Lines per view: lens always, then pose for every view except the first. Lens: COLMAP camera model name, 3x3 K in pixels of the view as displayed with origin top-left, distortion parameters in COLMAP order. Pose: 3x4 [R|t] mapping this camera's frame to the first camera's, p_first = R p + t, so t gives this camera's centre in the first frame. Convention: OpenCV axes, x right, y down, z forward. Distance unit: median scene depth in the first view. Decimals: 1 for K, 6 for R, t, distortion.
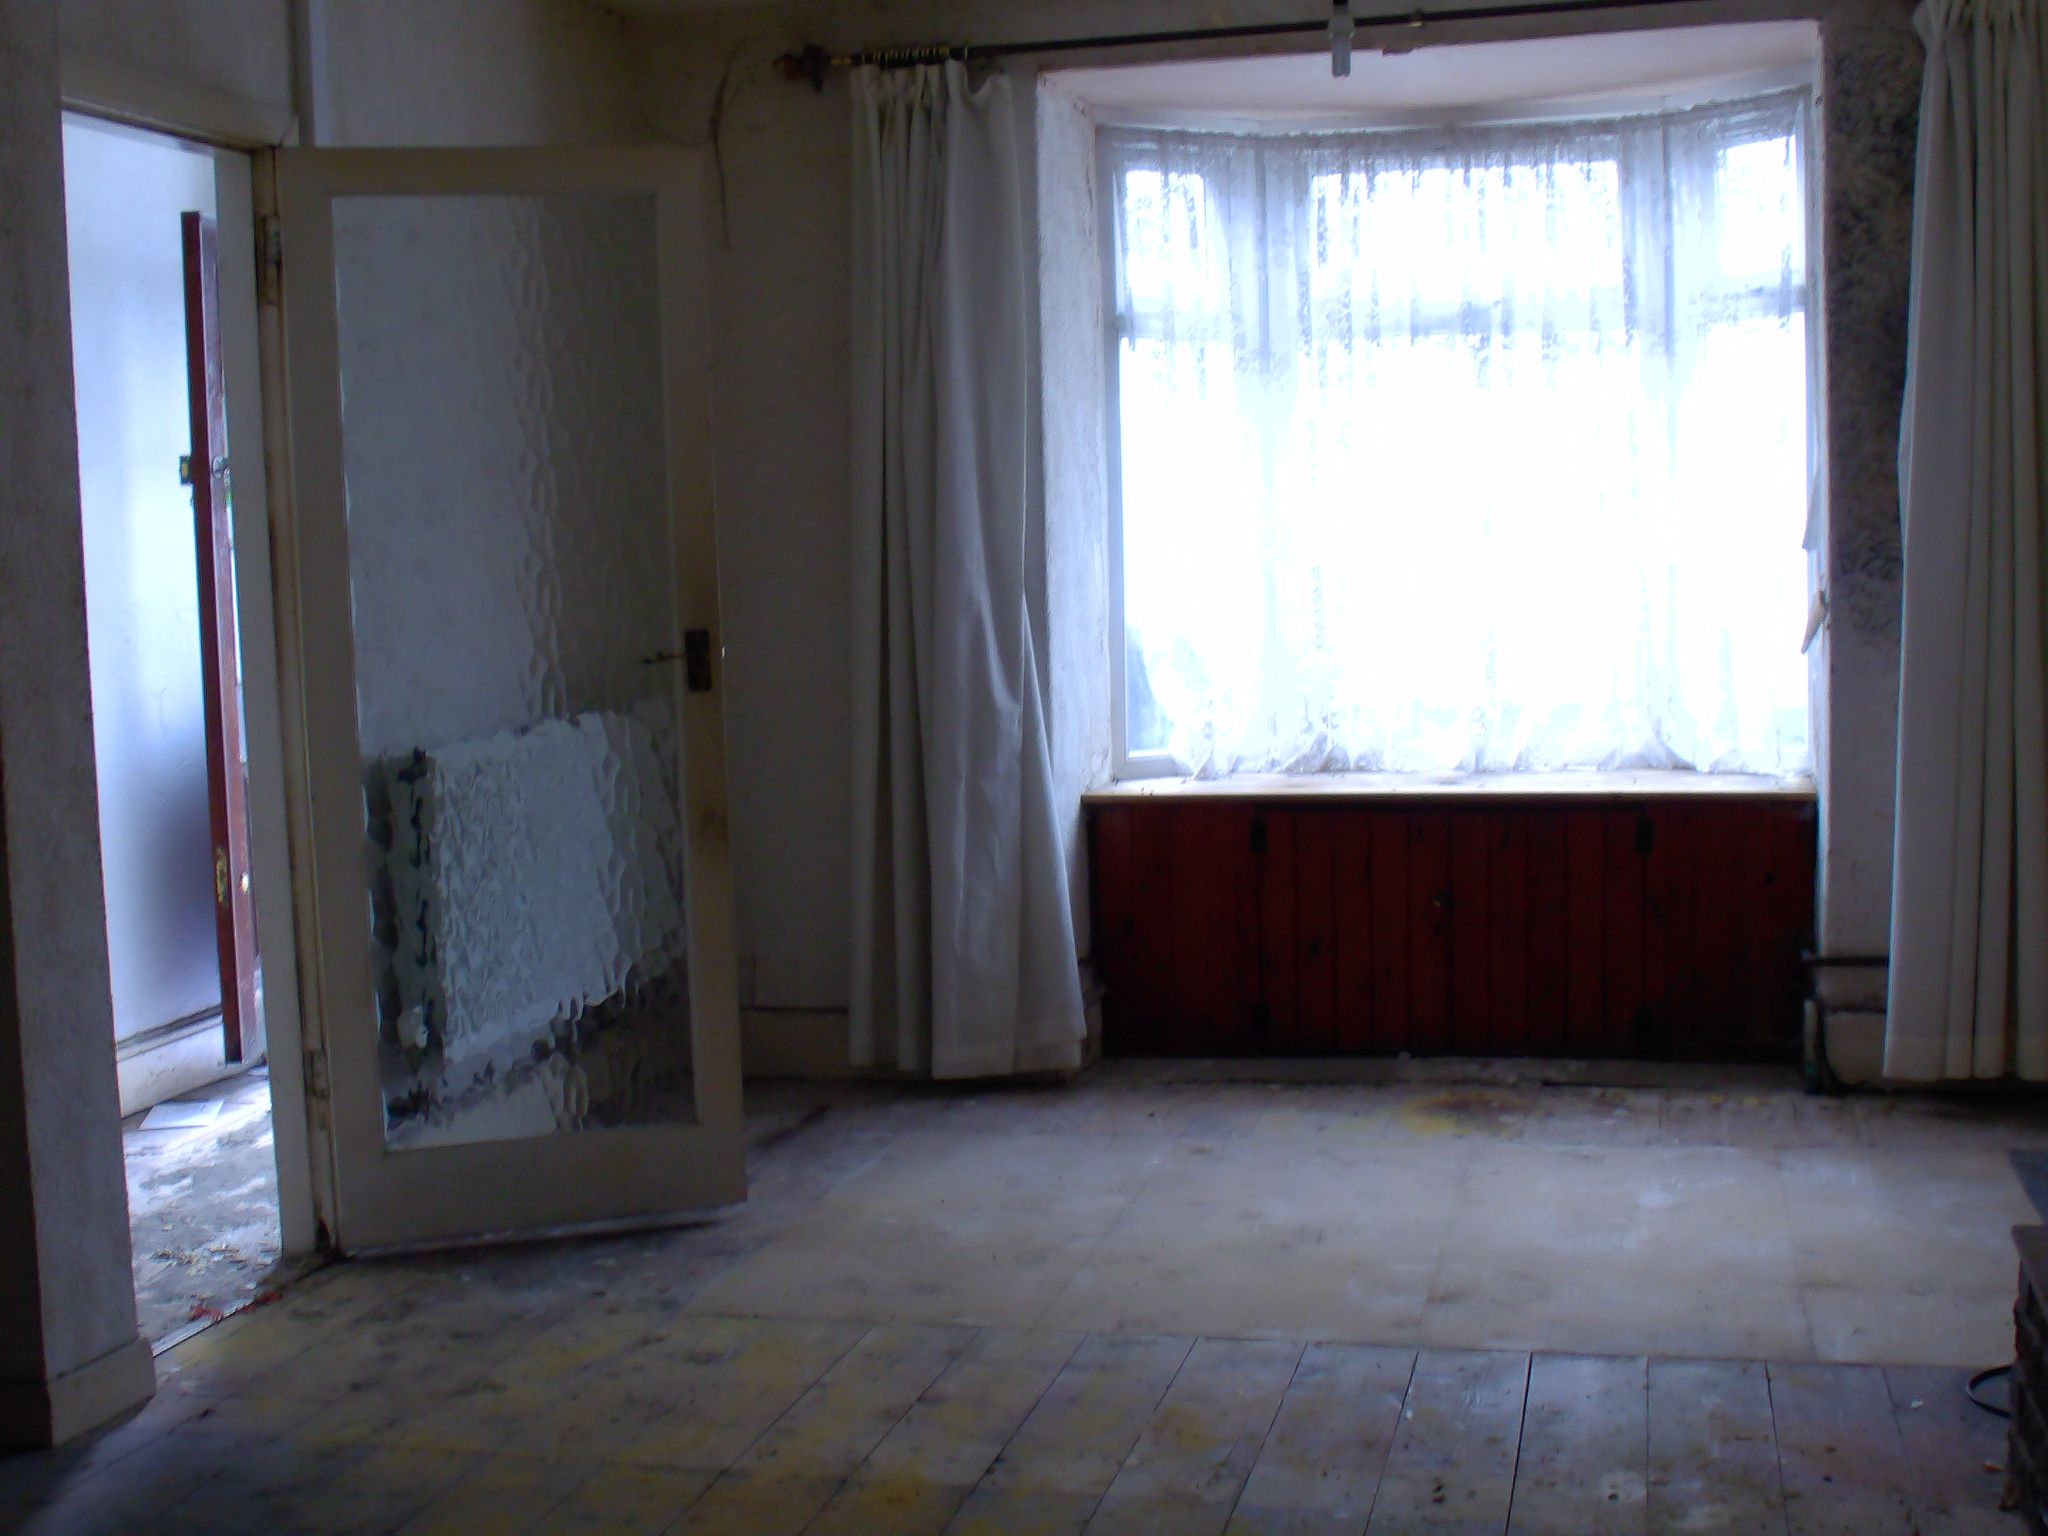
lens RADIAL K [[2670.8, 0, 1024.0], [0, 2670.8, 768.0], [0, 0, 1]] dist [-0.227440, 0.397823]
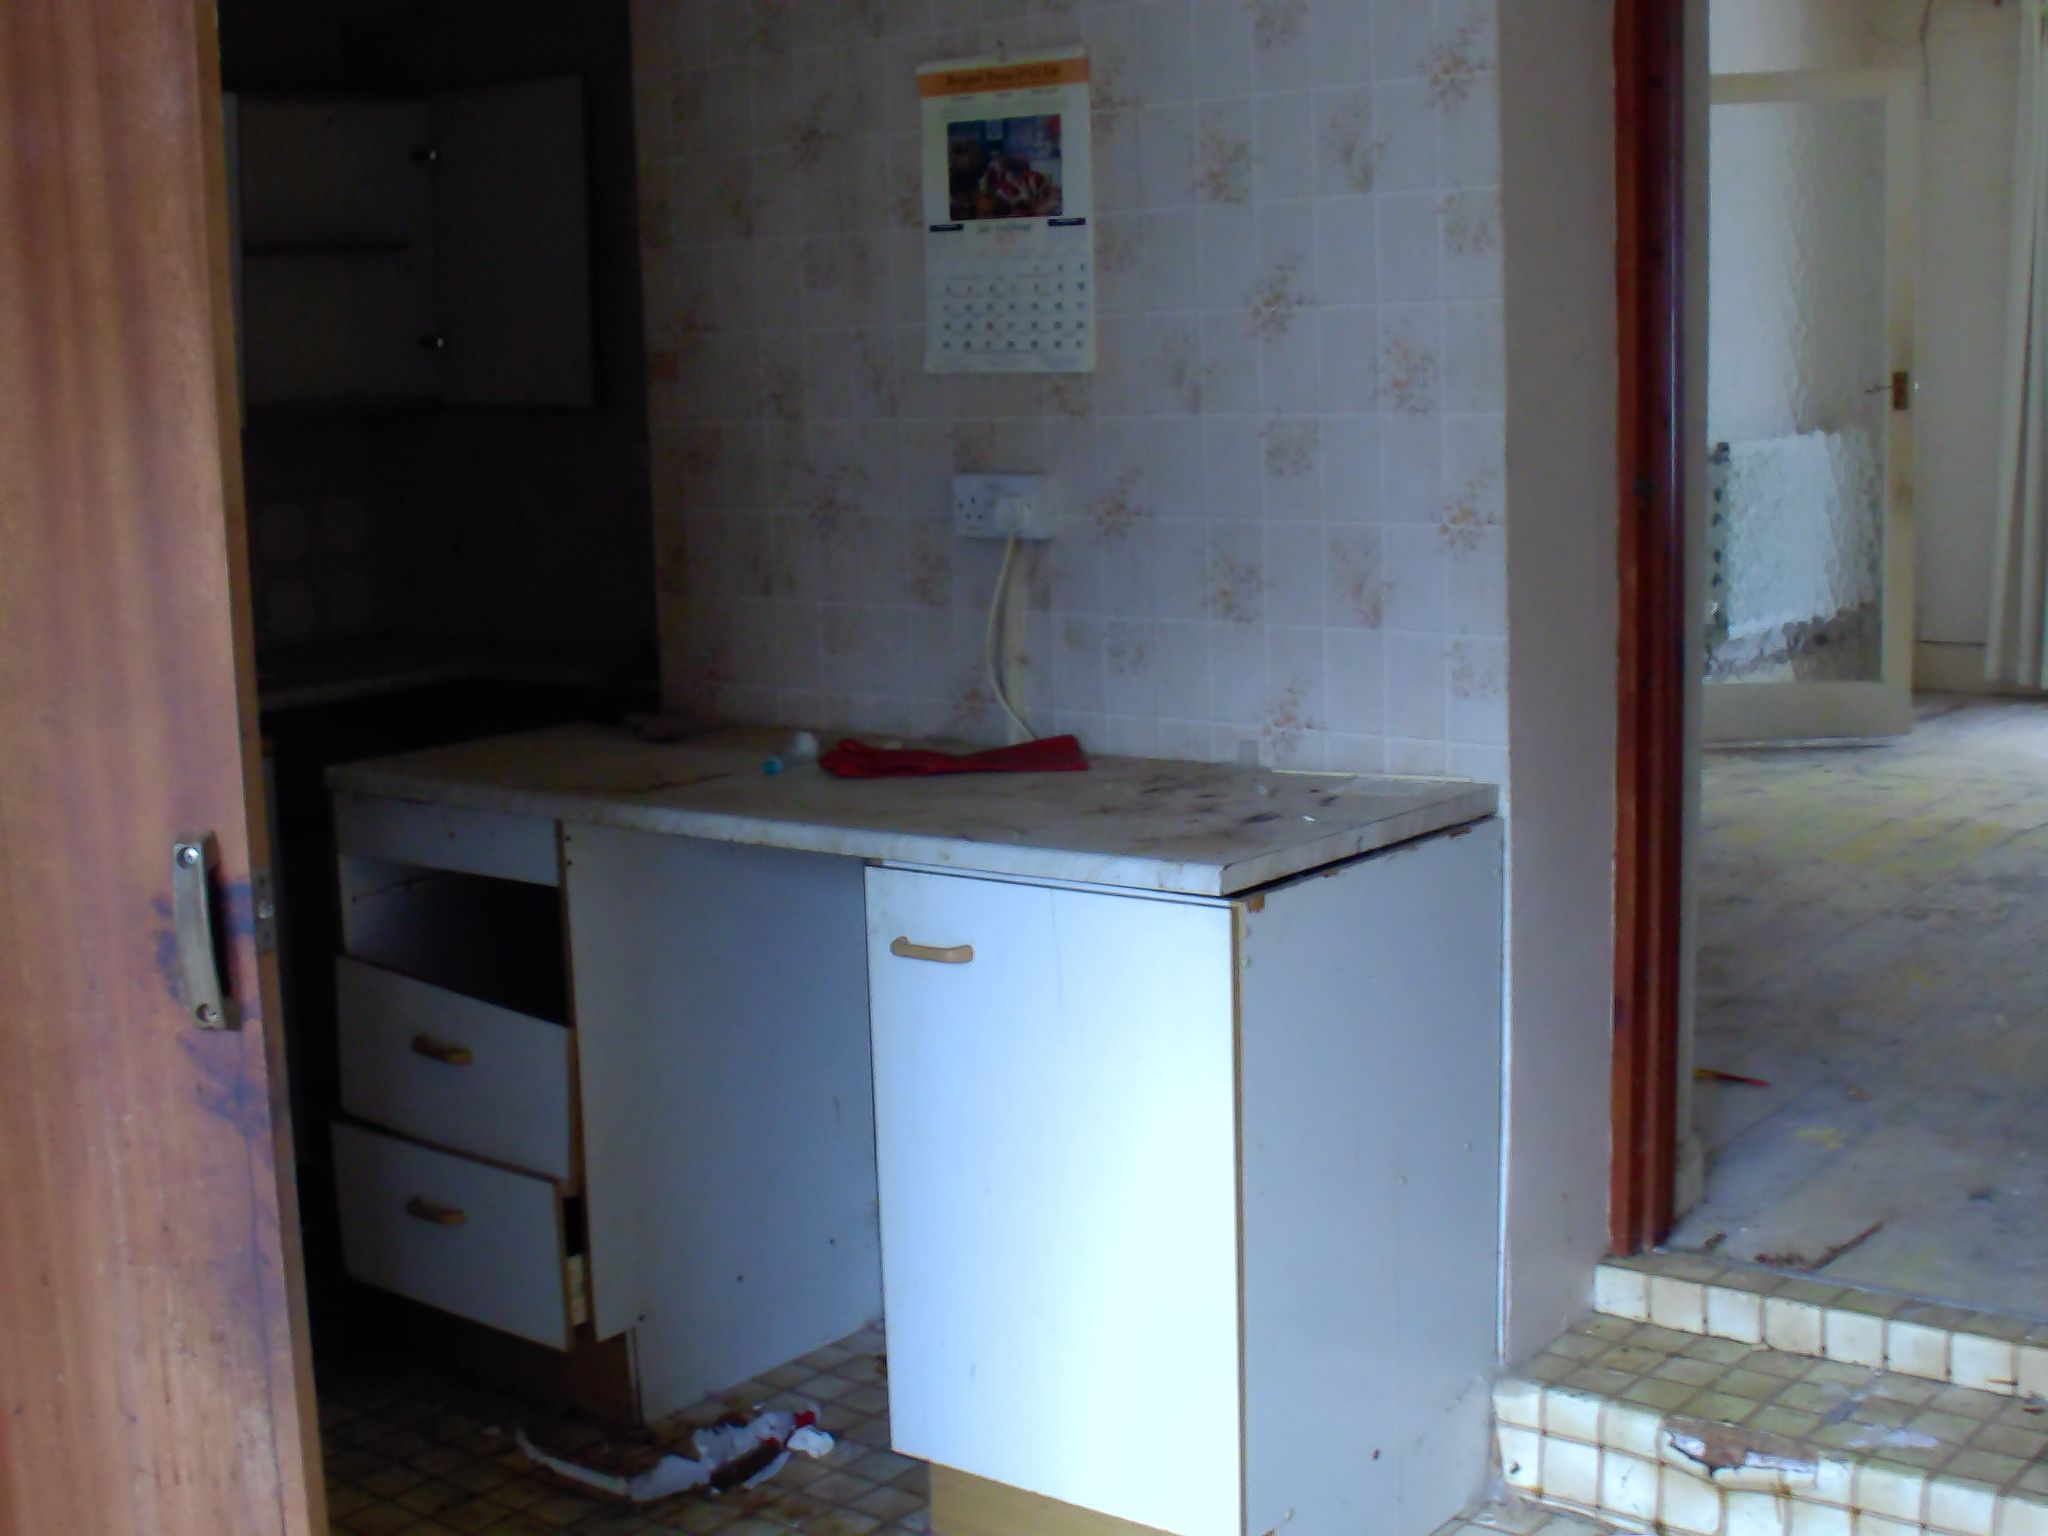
lens RADIAL K [[2670.8, 0, 1024.0], [0, 2670.8, 768.0], [0, 0, 1]] dist [-0.227440, 0.397823]
pose [[0.908766, 0.069770, -0.411433, 0.060294], [-0.036075, 0.995368, 0.089112, 0.063017], [0.415744, -0.066139, 0.907073, -0.654264]]
